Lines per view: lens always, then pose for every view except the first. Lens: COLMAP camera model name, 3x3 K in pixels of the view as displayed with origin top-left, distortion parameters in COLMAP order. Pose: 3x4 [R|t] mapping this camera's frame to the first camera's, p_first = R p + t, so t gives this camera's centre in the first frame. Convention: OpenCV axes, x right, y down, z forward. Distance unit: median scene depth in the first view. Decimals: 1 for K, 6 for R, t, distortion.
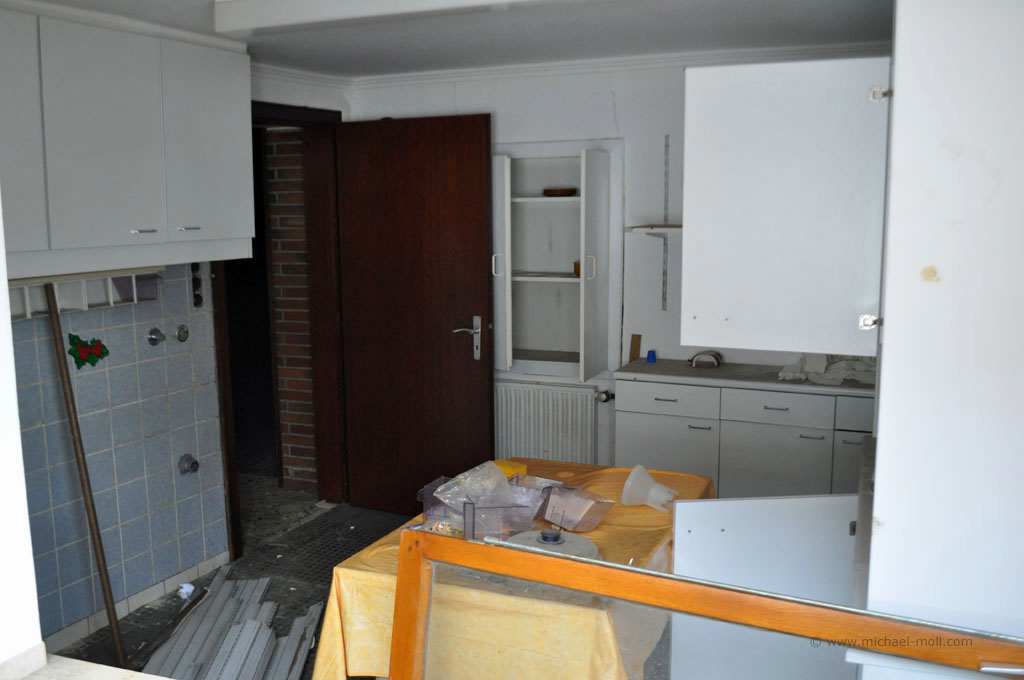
lens RADIAL K [[989.9, 0, 512.0], [0, 989.9, 340.0], [0, 0, 1]] dist [-0.052664, -0.002519]
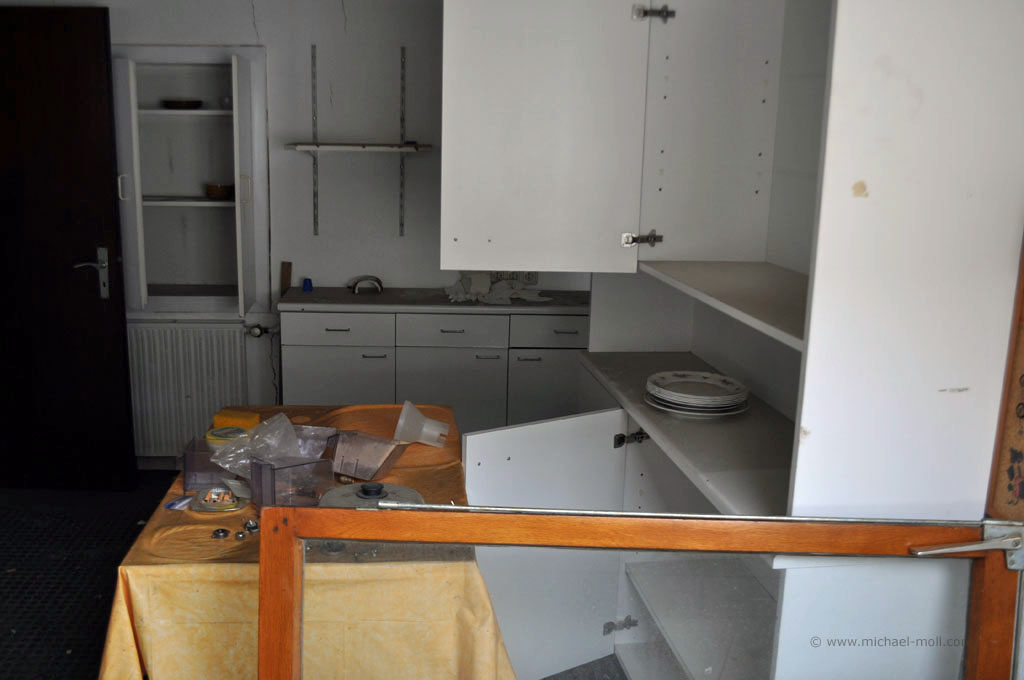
lens RADIAL K [[989.9, 0, 512.0], [0, 989.9, 340.0], [0, 0, 1]] dist [-0.052664, -0.002519]
pose [[0.877173, -0.072295, 0.474700, -0.223356], [0.036466, 0.995776, 0.084269, -0.005098], [-0.478787, -0.056608, 0.876104, 0.142686]]
